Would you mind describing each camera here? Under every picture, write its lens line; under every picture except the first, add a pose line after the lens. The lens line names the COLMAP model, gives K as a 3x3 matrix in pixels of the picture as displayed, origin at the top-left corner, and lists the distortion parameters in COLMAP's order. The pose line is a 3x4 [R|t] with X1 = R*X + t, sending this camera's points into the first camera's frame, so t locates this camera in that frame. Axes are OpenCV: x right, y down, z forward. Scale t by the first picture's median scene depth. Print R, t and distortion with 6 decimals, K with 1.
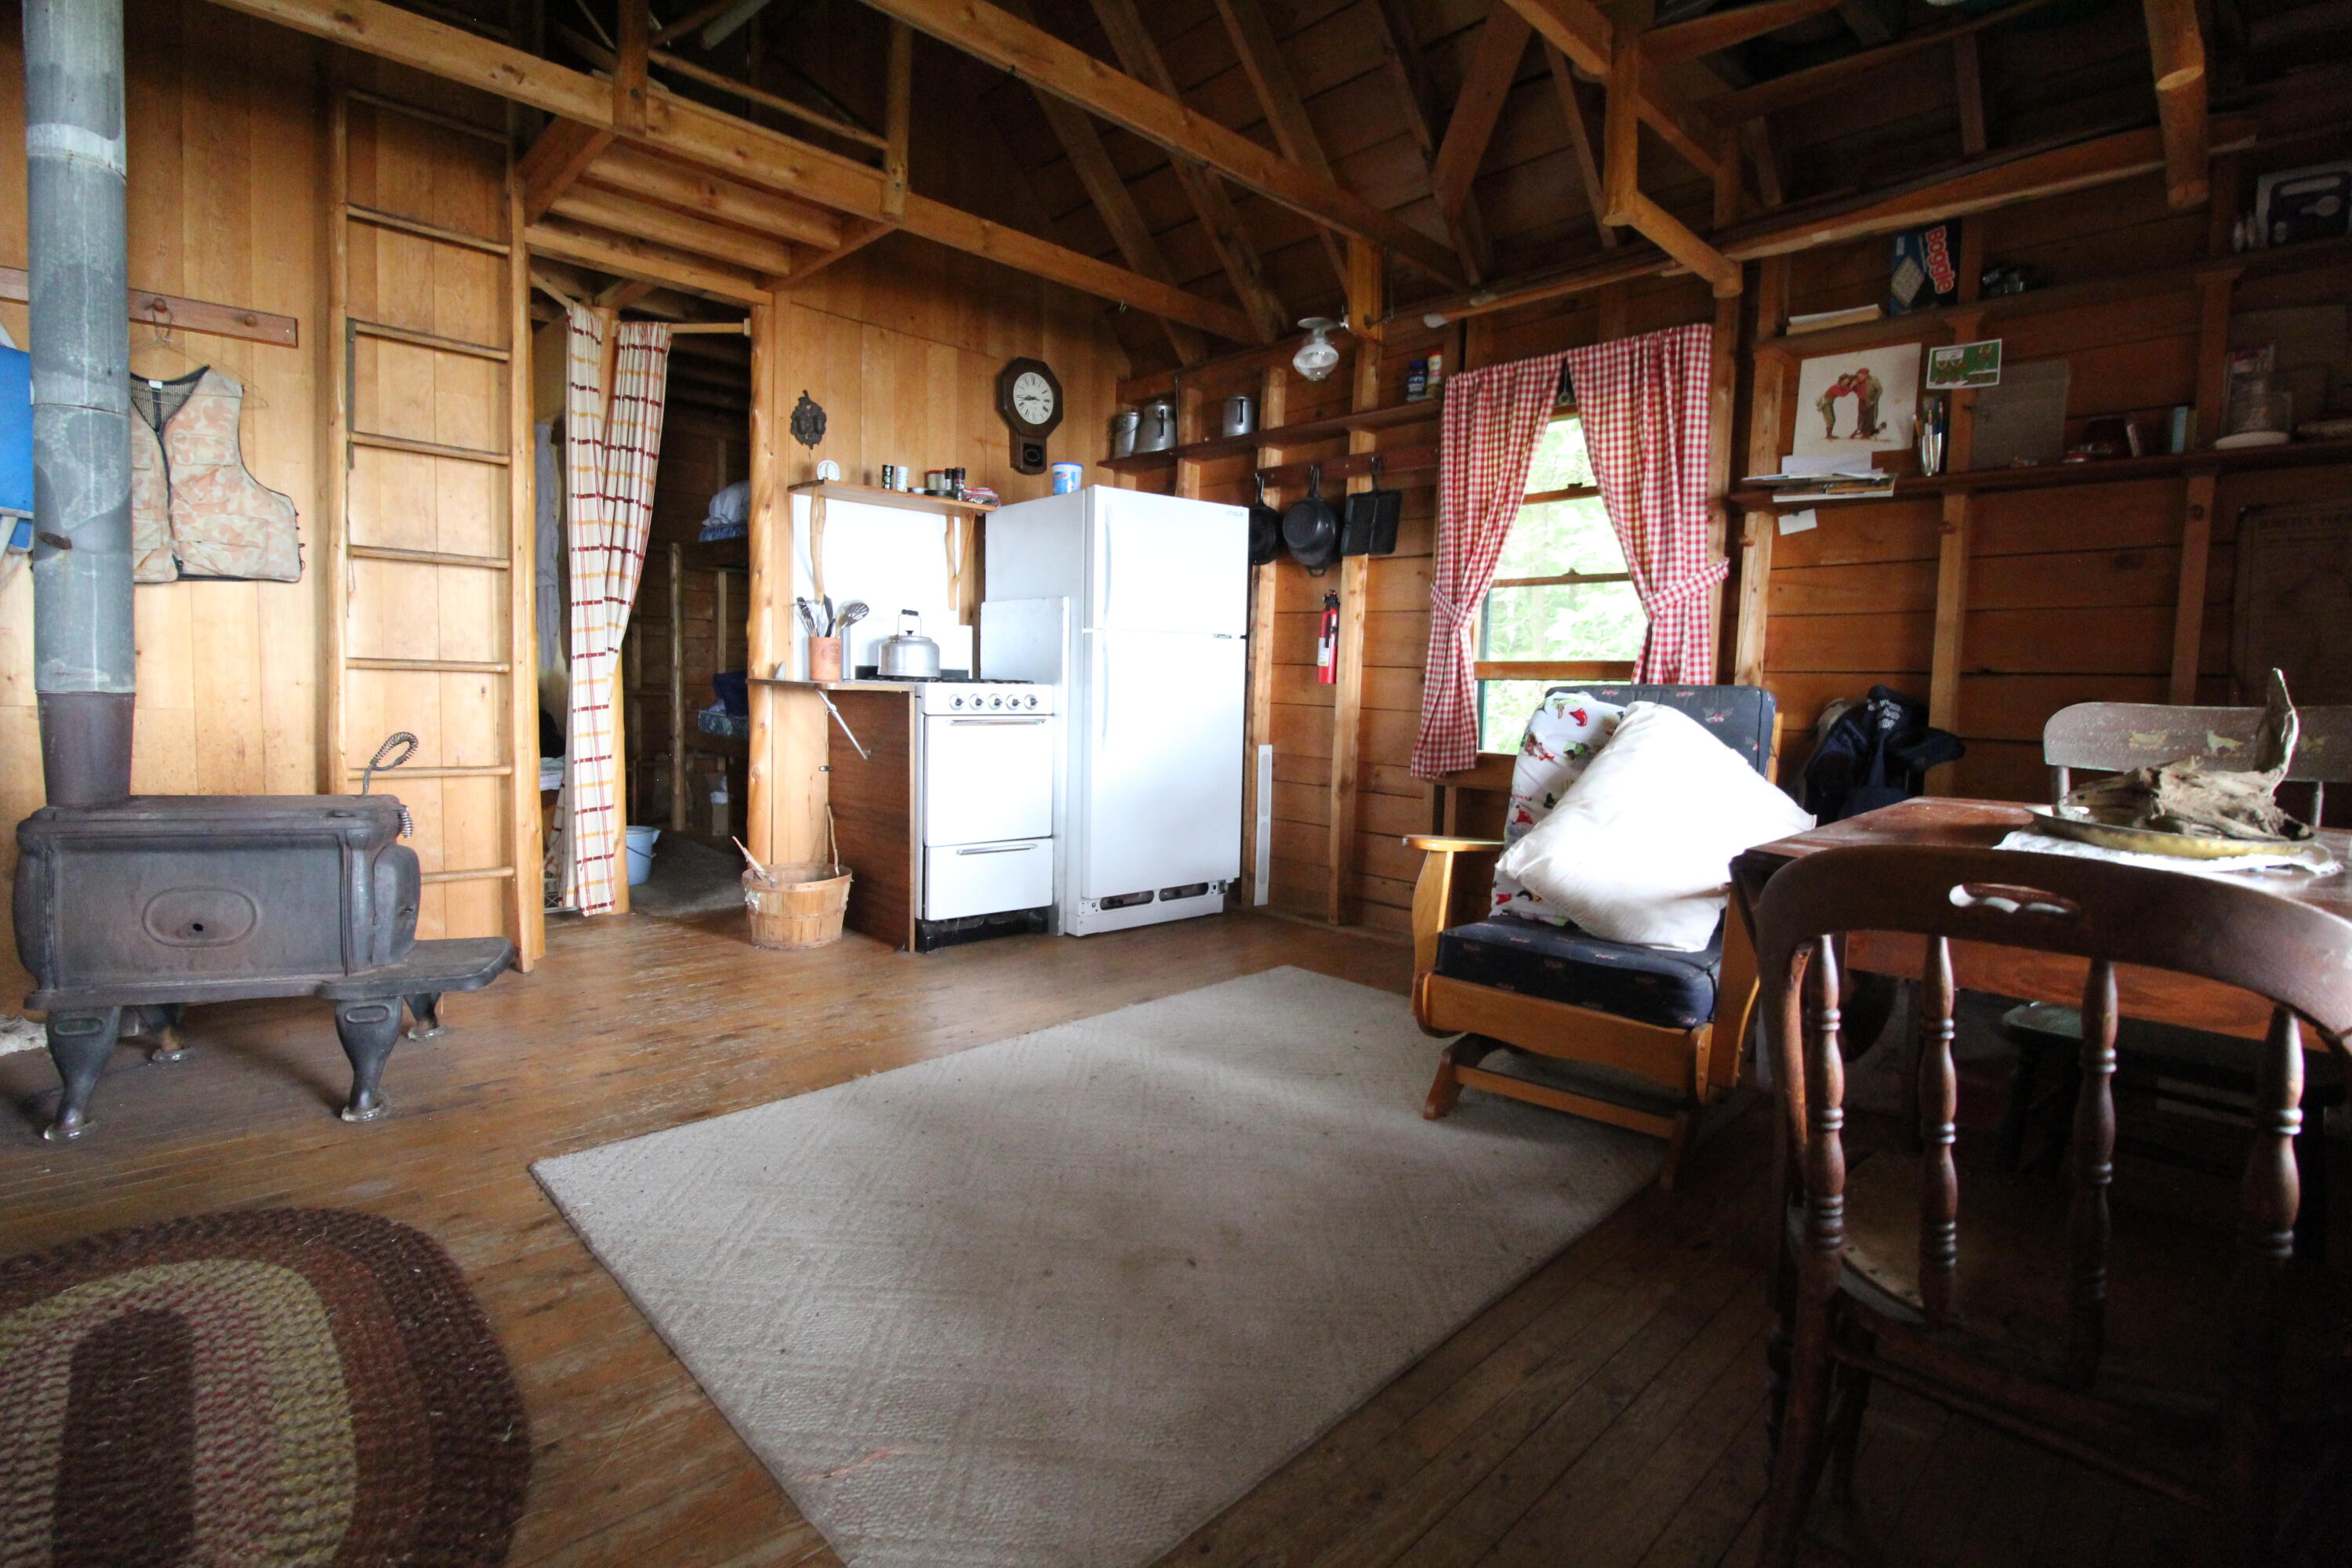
lens RADIAL K [[1088.5, 0, 1176.1], [0, 1088.5, 767.7], [0, 0, 1]] dist [-0.009984, -0.007506]
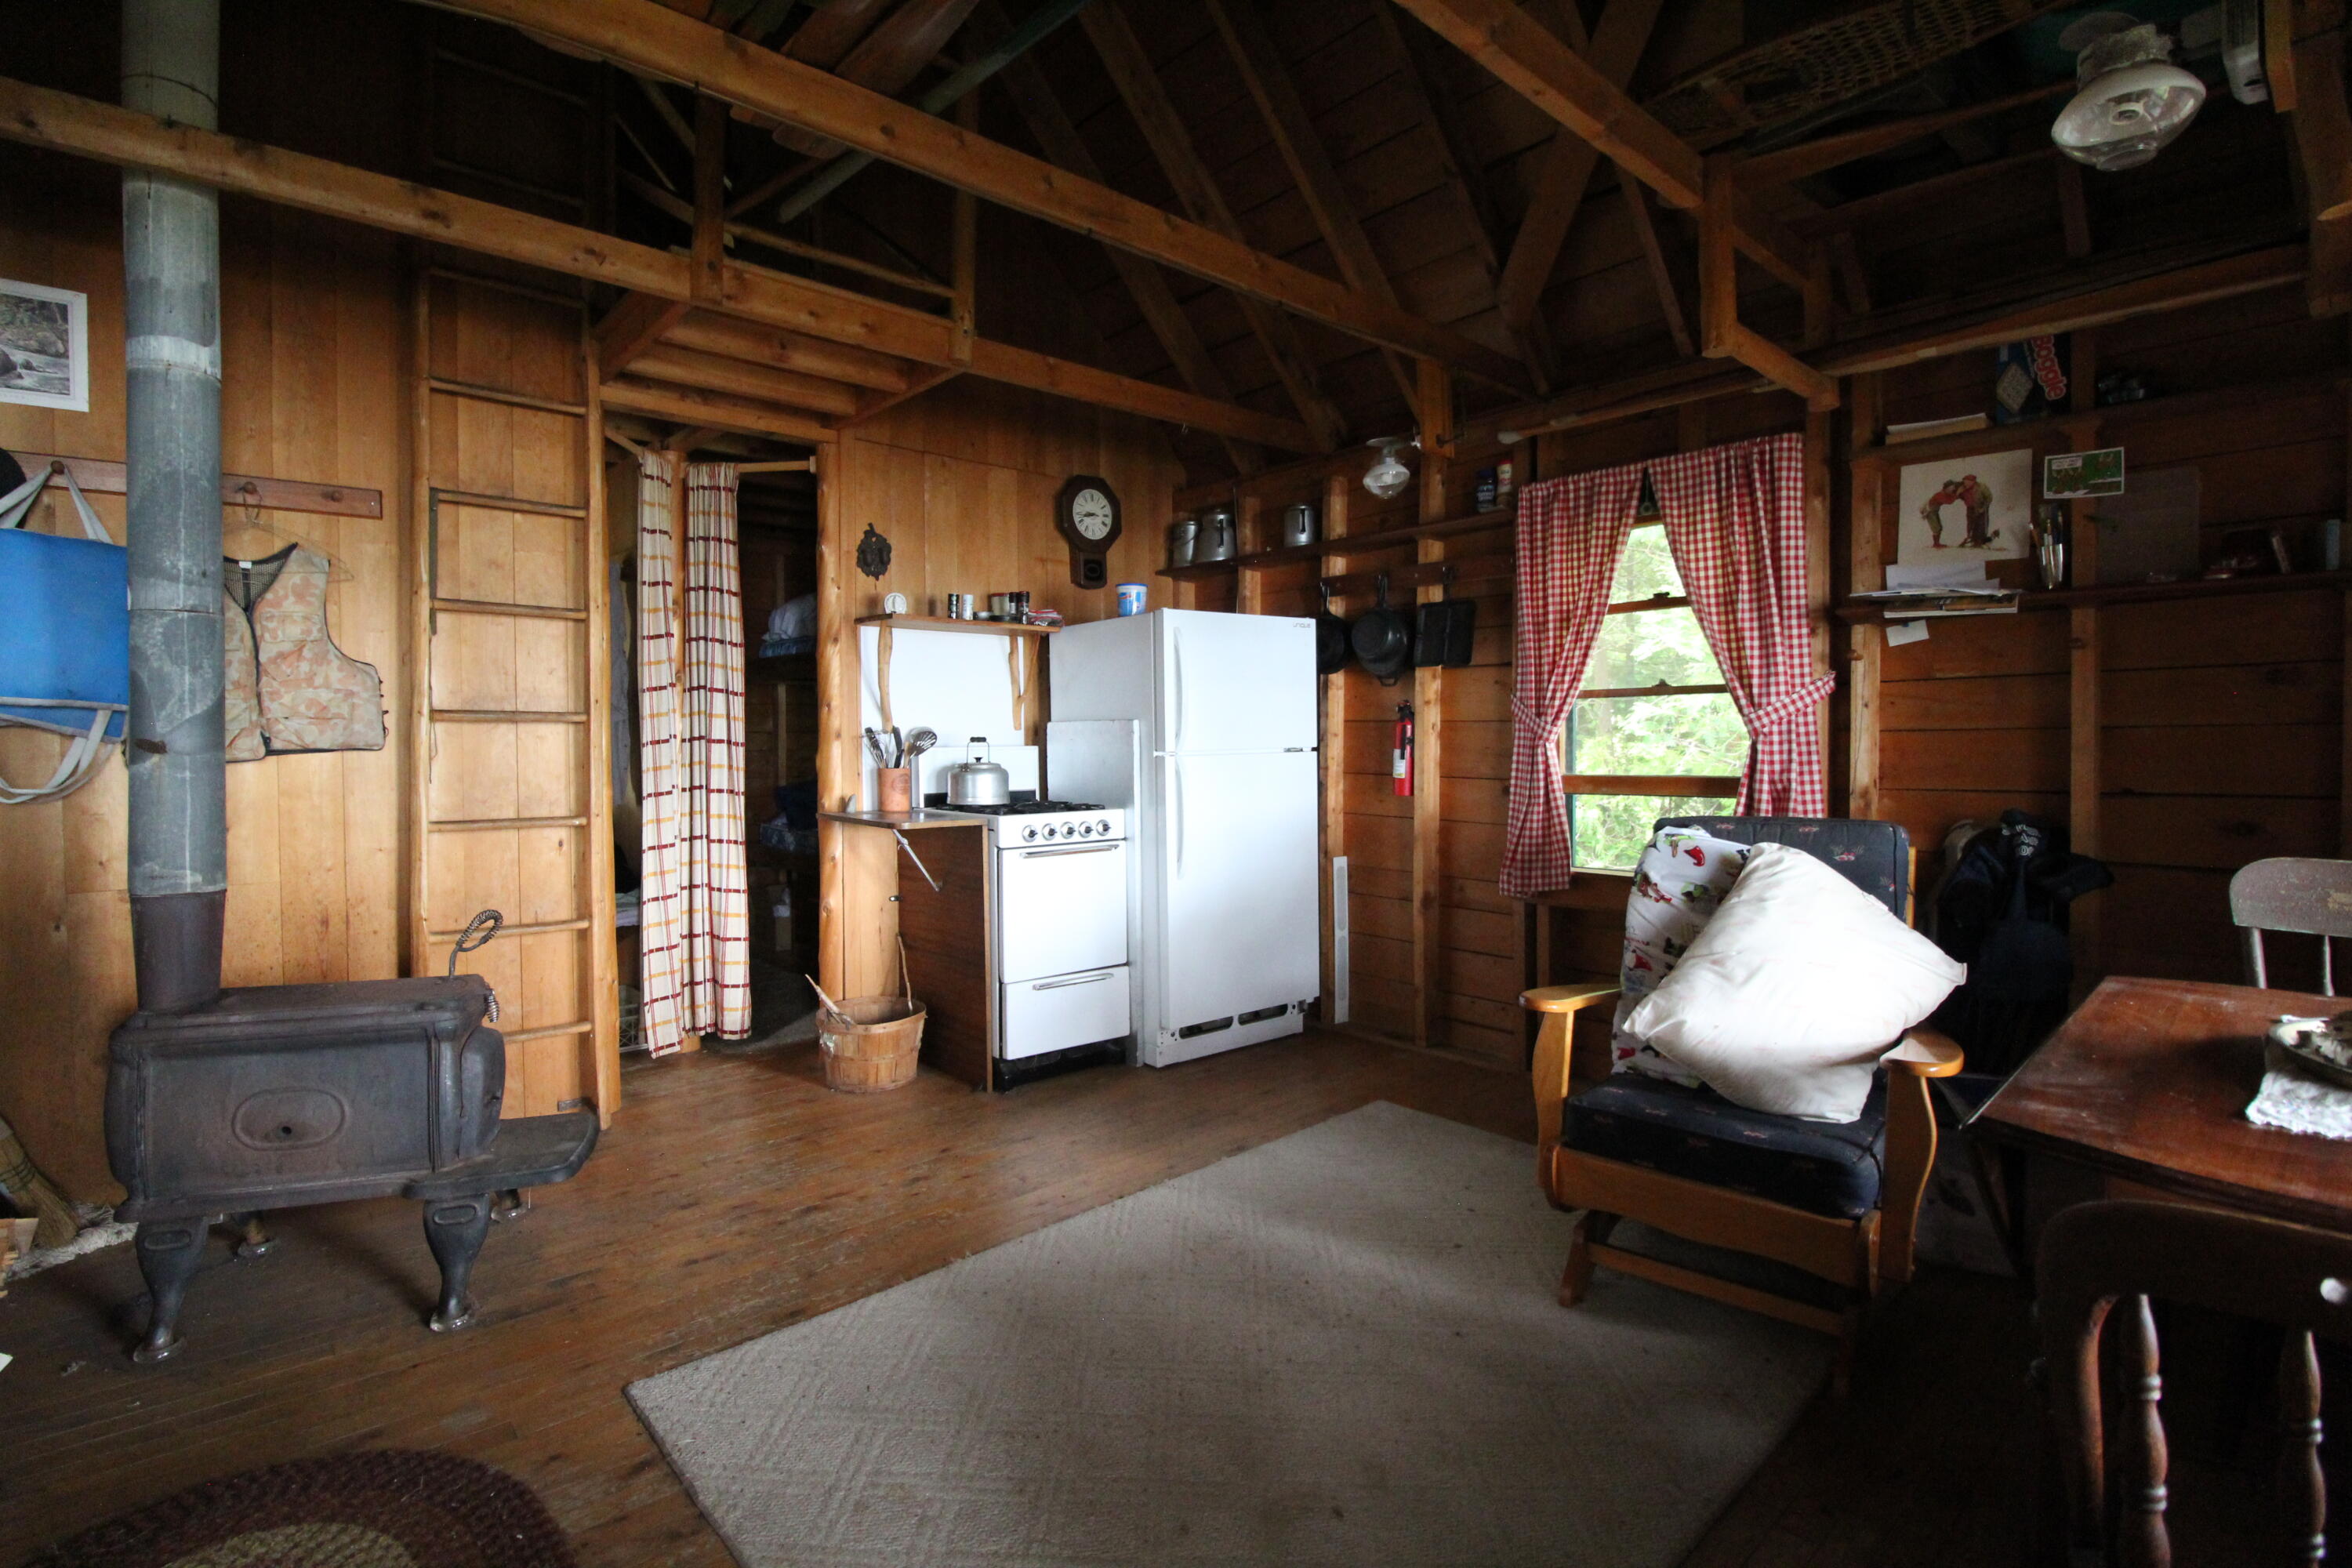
lens RADIAL K [[1088.5, 0, 1170.3], [0, 1088.5, 766.2], [0, 0, 1]] dist [-0.009984, -0.007506]
pose [[0.998690, -0.032875, -0.039215, -0.045519], [0.030672, 0.997986, -0.055526, -0.082626], [0.040961, 0.054251, 0.997687, 0.029307]]
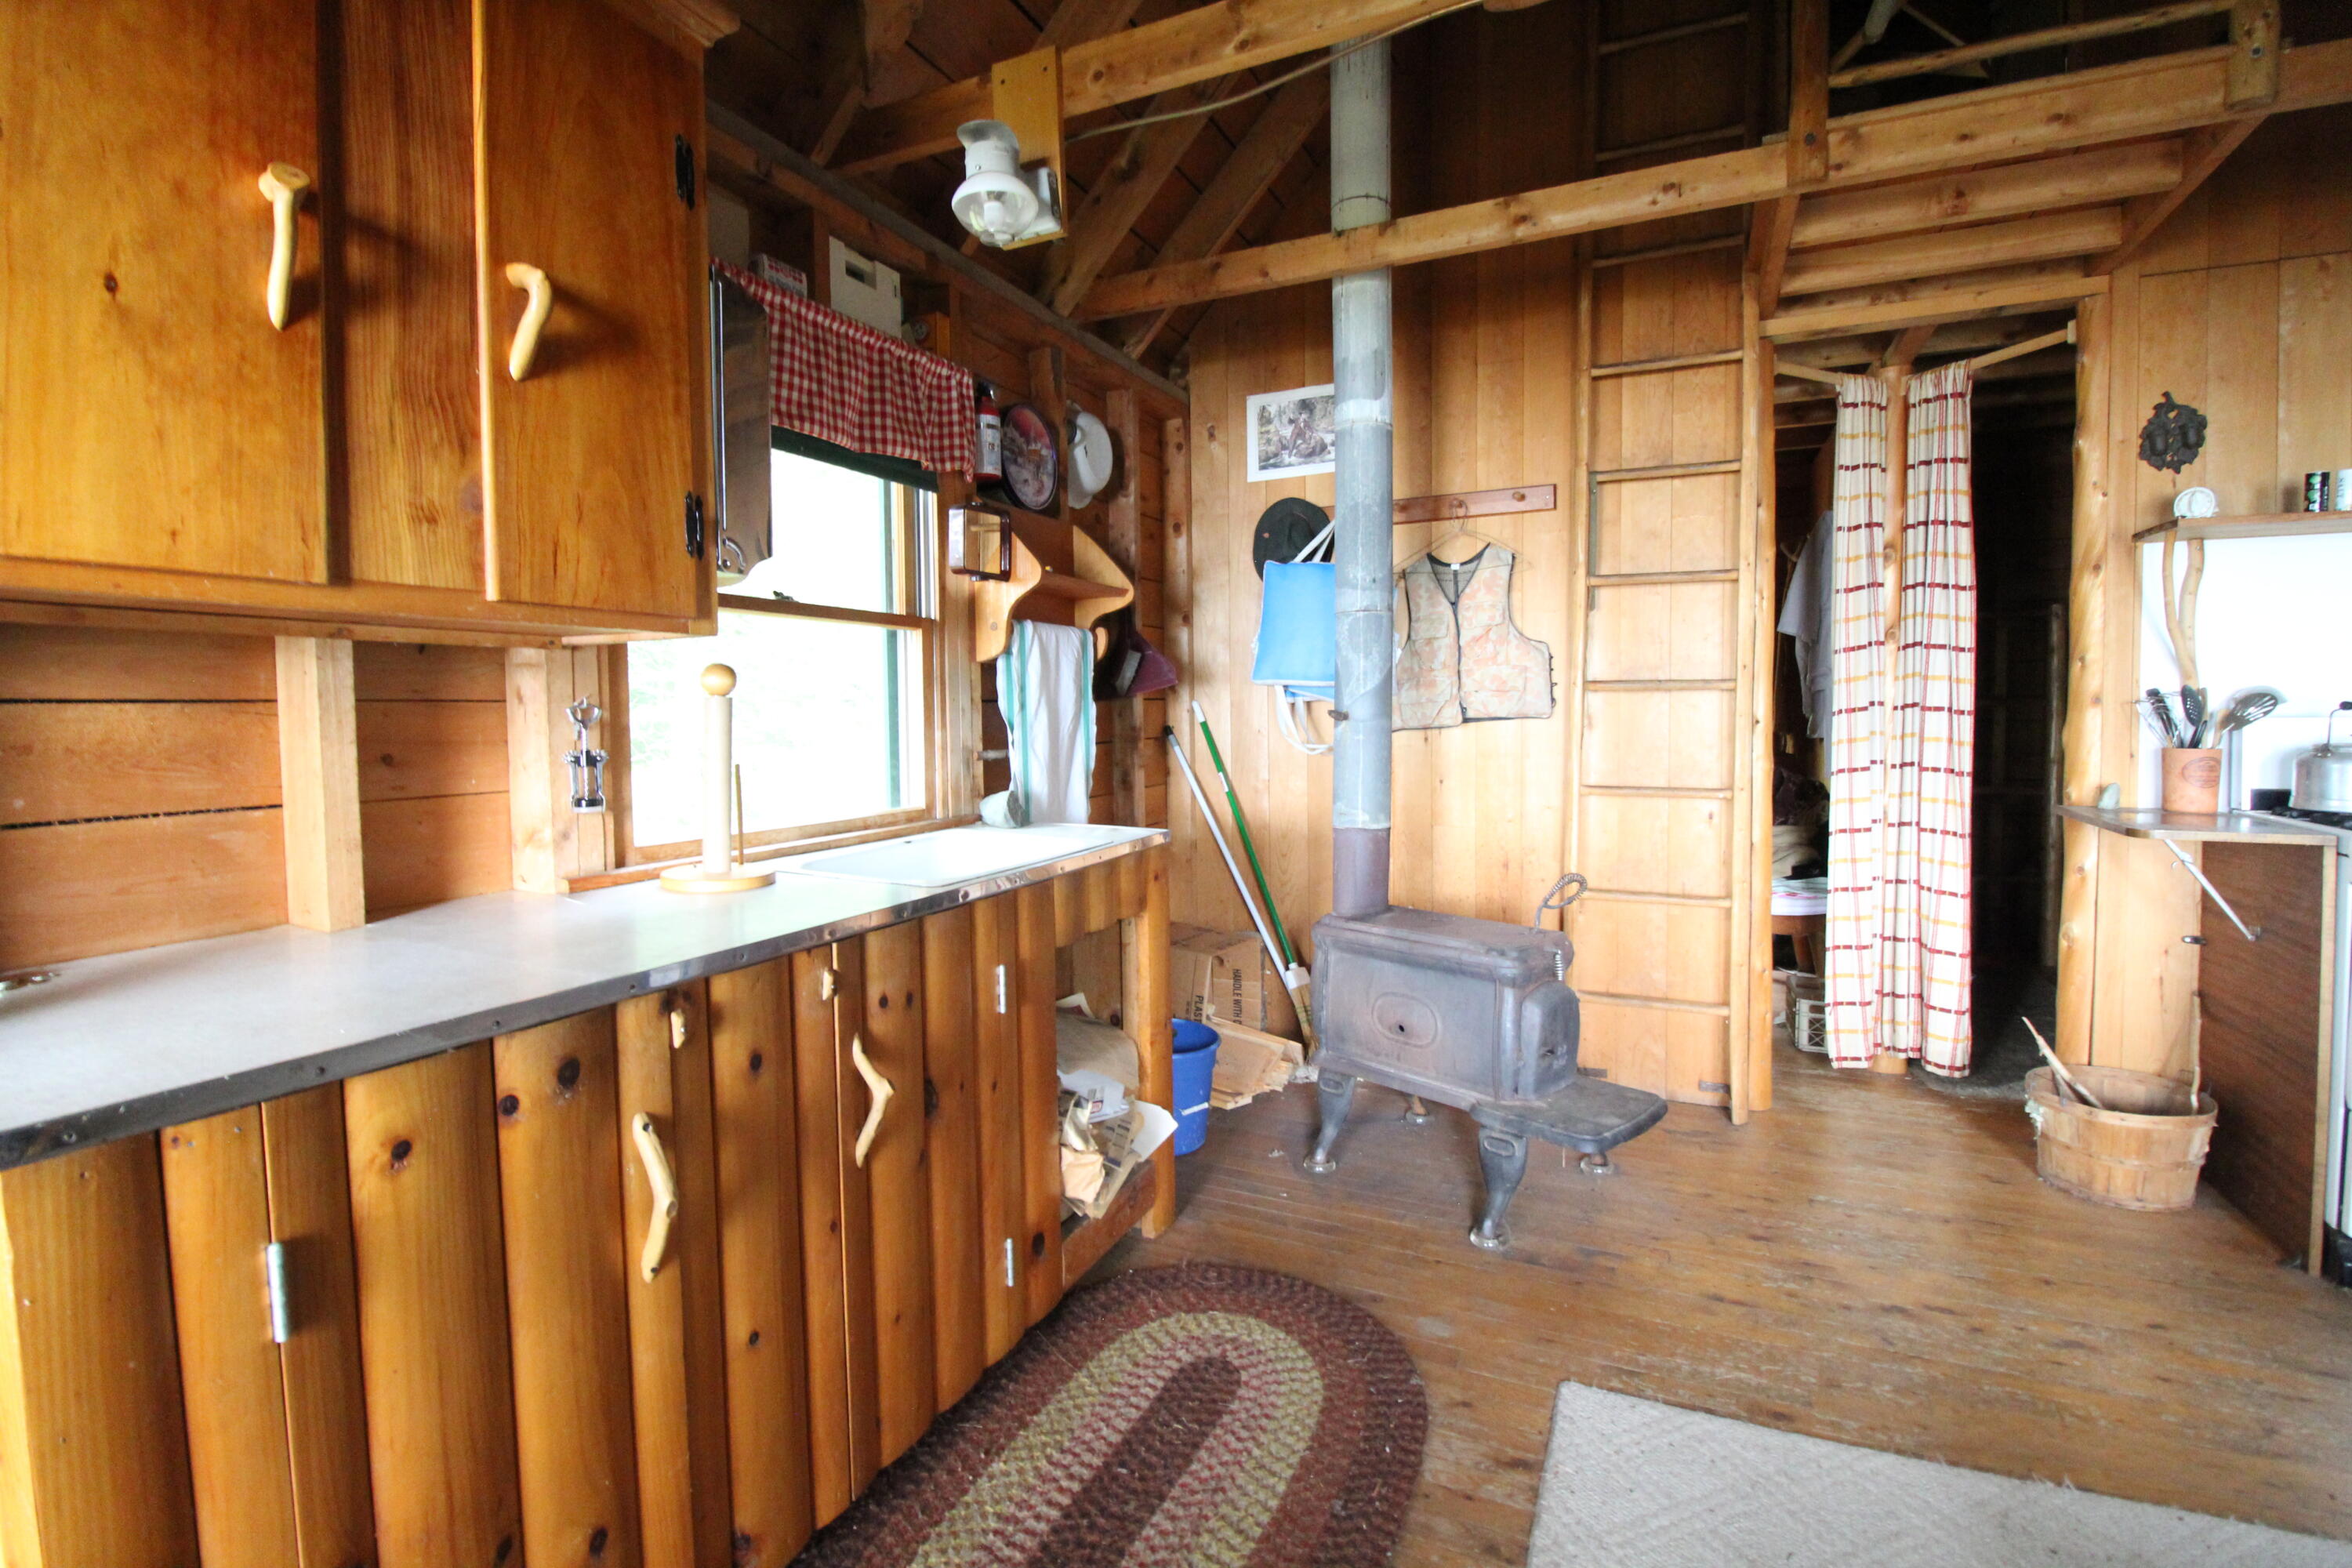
lens RADIAL K [[1088.5, 0, 1158.8], [0, 1088.5, 762.2], [0, 0, 1]] dist [-0.009984, -0.007506]
pose [[0.349933, 0.008430, -0.936737, 0.104247], [-0.055513, 0.998389, -0.011753, -0.095414], [0.935129, 0.056114, 0.349837, 0.242033]]
